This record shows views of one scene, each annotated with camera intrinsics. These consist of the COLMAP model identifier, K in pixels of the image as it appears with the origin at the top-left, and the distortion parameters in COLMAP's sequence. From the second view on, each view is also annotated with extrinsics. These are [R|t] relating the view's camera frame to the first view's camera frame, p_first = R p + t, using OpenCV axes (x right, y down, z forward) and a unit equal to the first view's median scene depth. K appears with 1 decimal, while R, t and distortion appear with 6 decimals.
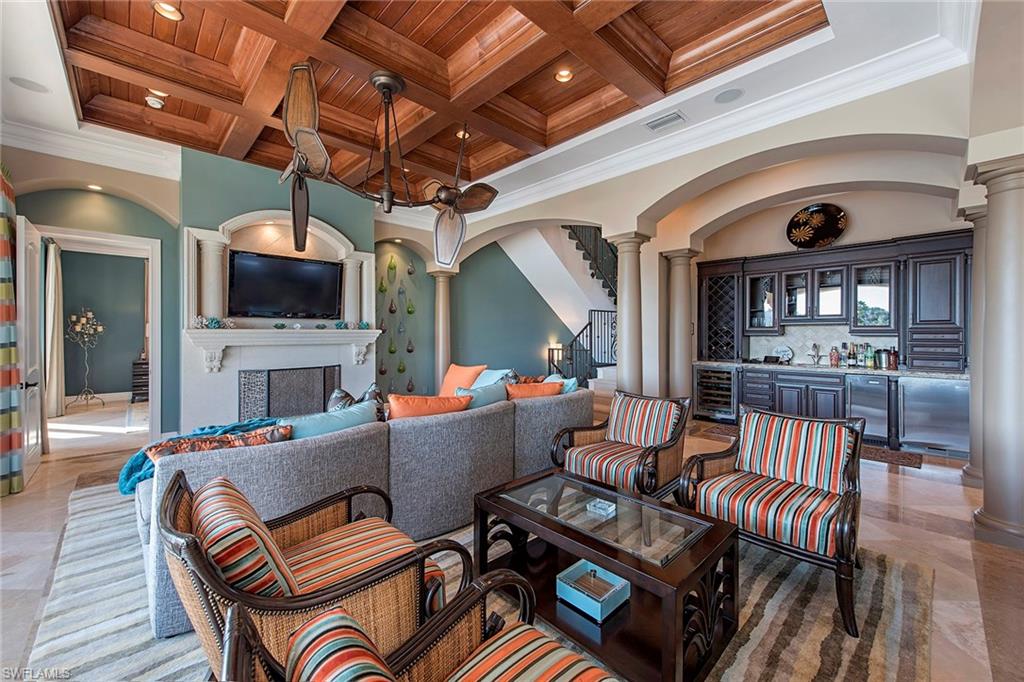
lens RADIAL K [[403.3, 0, 511.6], [0, 403.3, 334.1], [0, 0, 1]] dist [0.001888, 0.000047]
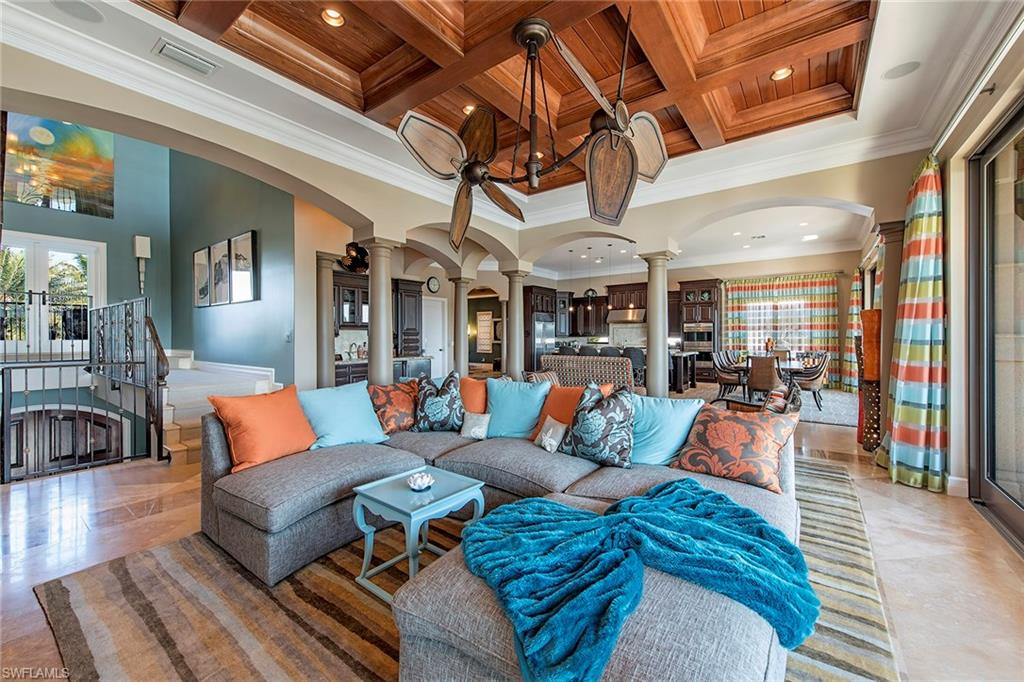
lens RADIAL K [[403.3, 0, 512.0], [0, 403.3, 340.2], [0, 0, 1]] dist [0.001888, 0.000047]
pose [[-0.166258, -0.005354, 0.986068, -0.668024], [0.004992, 0.999968, 0.006271, 0.008571], [-0.986070, 0.005965, -0.166226, 0.704386]]
